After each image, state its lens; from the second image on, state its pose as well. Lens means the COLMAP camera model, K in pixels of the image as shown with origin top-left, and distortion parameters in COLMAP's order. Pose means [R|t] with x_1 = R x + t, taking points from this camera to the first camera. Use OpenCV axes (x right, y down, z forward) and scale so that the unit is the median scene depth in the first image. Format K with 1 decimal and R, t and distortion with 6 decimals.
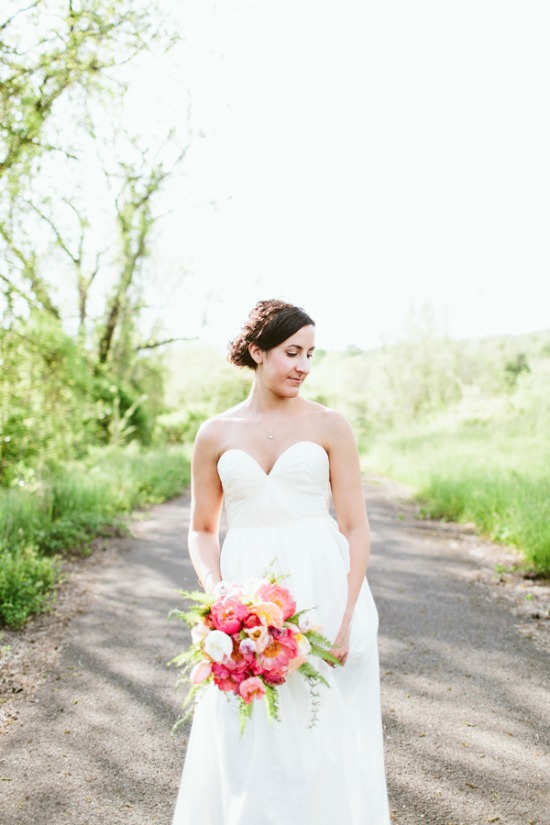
lens RADIAL K [[821.7, 0, 275.0], [0, 821.7, 412.5], [0, 0, 1]] dist [0.007600, 0.008353]
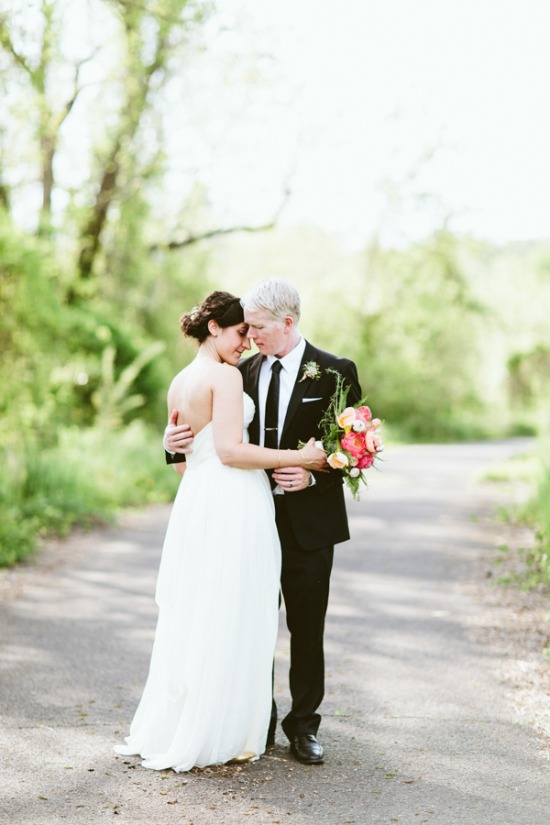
lens RADIAL K [[821.7, 0, 275.0], [0, 821.7, 412.5], [0, 0, 1]] dist [0.007600, 0.008353]
pose [[0.999577, 0.019821, 0.021302, -0.096098], [-0.020655, 0.998999, 0.039676, 0.003128], [-0.020495, -0.040099, 0.998985, 0.460319]]
